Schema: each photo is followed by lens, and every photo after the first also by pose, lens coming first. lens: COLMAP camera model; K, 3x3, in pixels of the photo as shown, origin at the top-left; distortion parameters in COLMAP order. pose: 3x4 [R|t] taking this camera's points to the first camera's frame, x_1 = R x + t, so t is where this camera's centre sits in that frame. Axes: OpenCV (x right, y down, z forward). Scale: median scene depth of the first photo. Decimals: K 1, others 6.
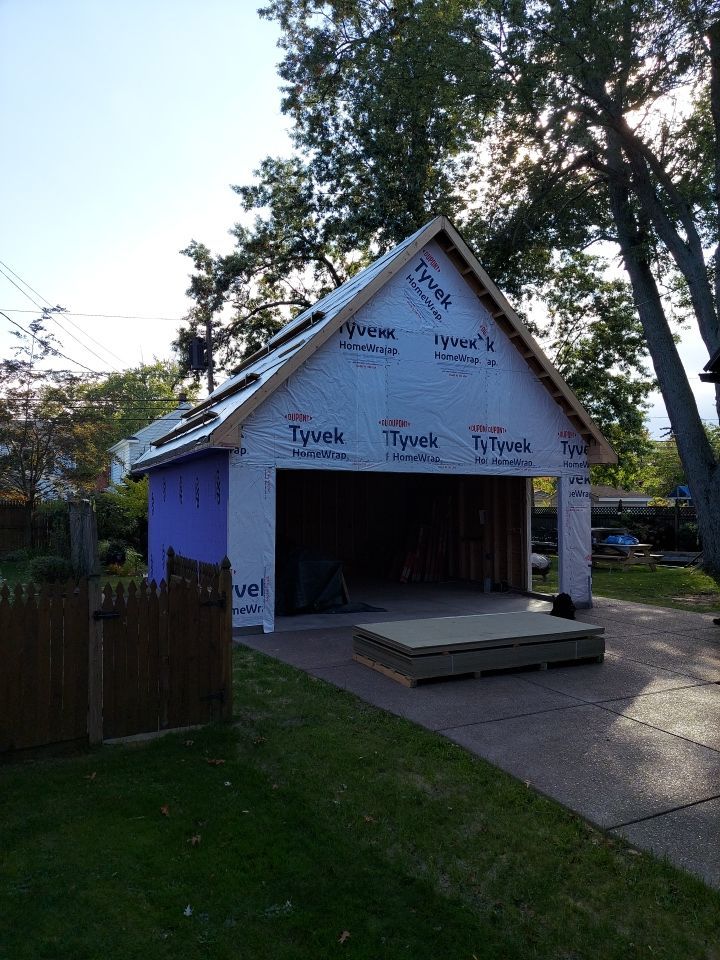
lens RADIAL K [[675.2, 0, 373.4], [0, 675.2, 499.3], [0, 0, 1]] dist [0.076126, -0.072044]
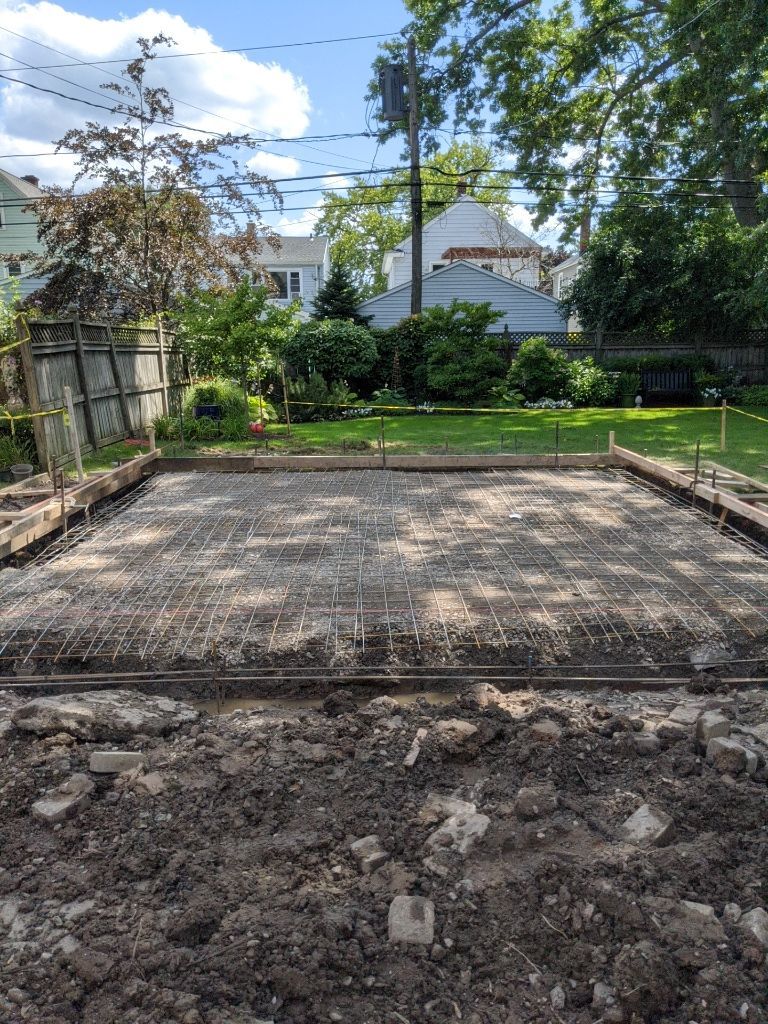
lens RADIAL K [[815.9, 0, 378.4], [0, 815.9, 509.8], [0, 0, 1]] dist [0.014090, 0.012165]
pose [[0.893016, 0.078056, -0.443203, 0.093567], [0.016093, 0.978674, 0.204788, 0.010335], [0.449736, -0.190011, 0.872716, 0.225270]]
